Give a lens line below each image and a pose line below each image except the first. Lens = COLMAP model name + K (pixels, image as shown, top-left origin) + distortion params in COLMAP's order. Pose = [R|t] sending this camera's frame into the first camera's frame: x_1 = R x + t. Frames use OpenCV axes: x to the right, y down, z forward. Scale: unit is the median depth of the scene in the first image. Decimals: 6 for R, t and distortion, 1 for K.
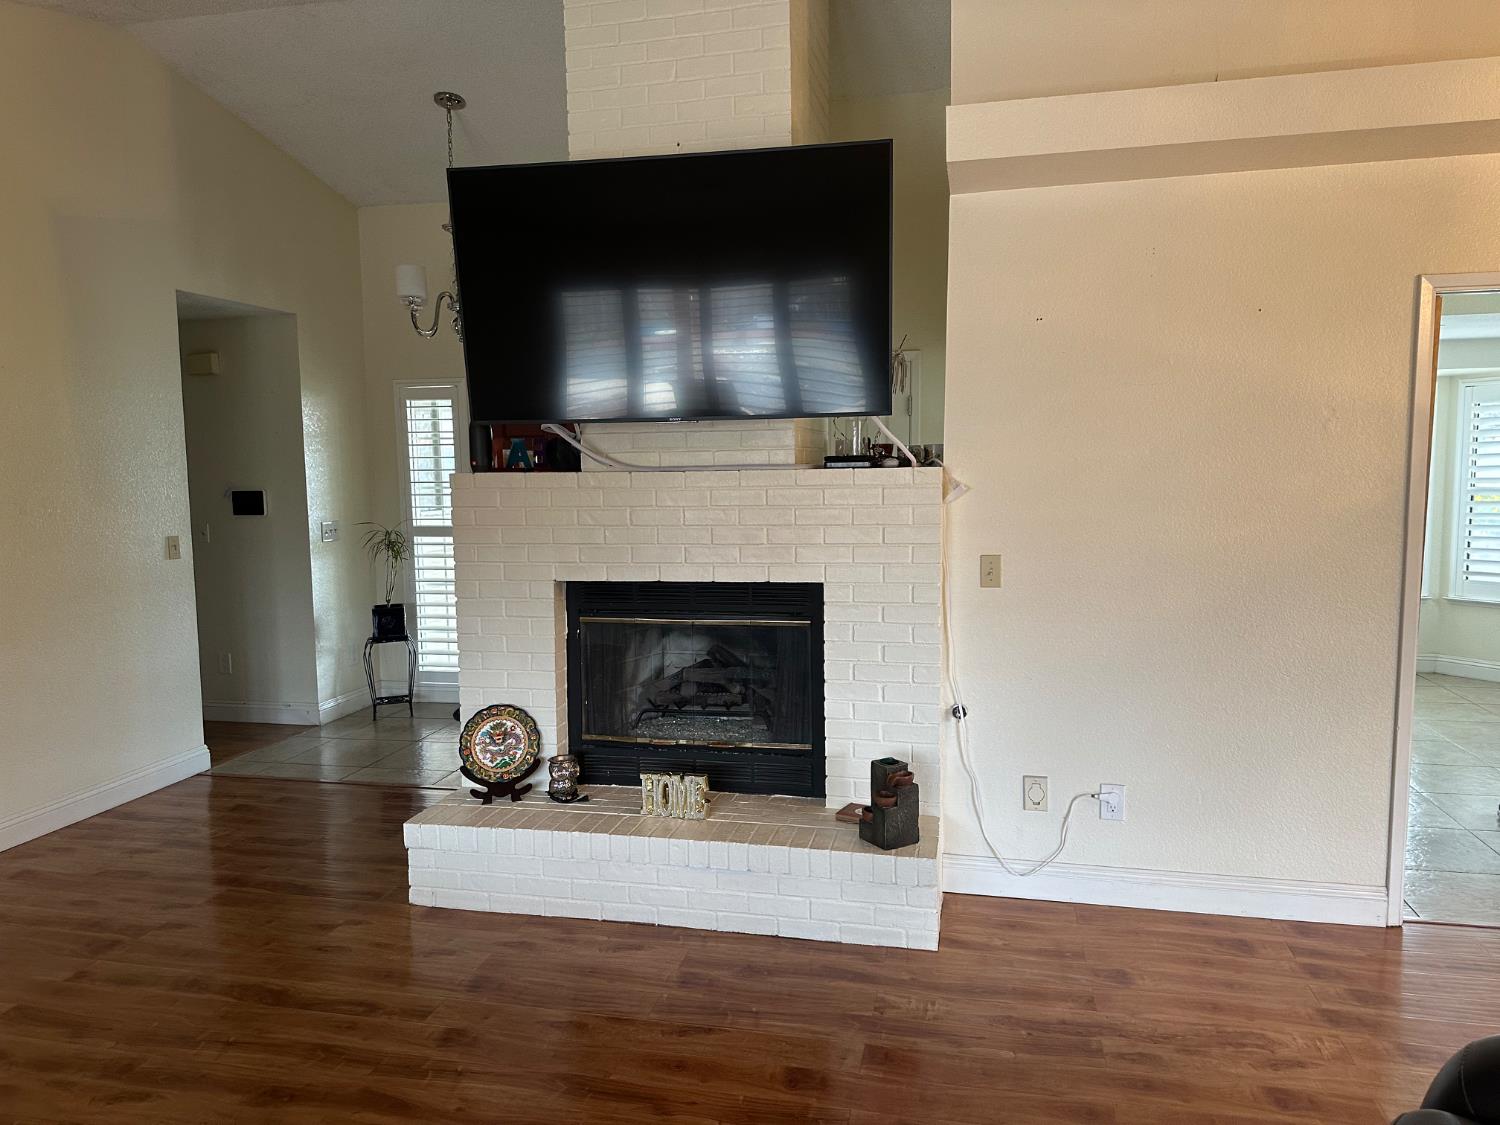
lens RADIAL K [[1063.0, 0, 736.6], [0, 1063.0, 580.5], [0, 0, 1]] dist [0.083139, -0.074633]
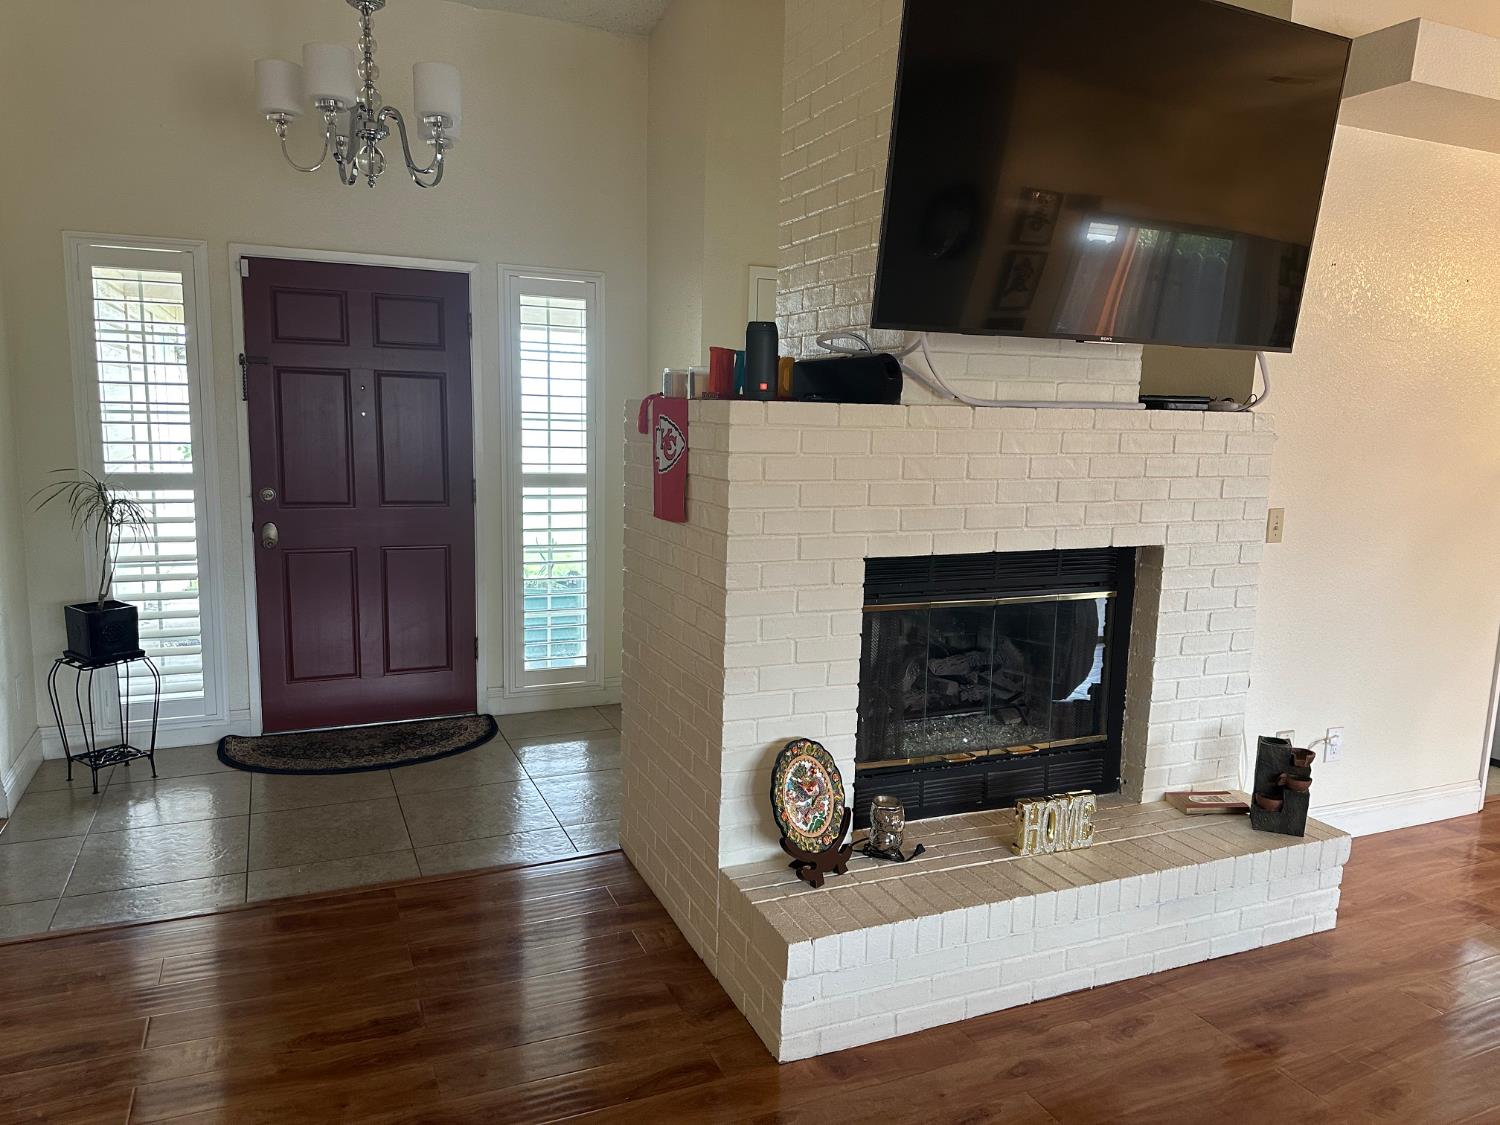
lens RADIAL K [[1062.7, 0, 696.5], [0, 1062.7, 590.8], [0, 0, 1]] dist [0.088111, -0.136809]
pose [[0.799763, -0.066346, 0.596639, -0.713634], [0.027750, 0.996897, 0.073657, -0.034312], [-0.599675, -0.042352, 0.799122, 0.518009]]
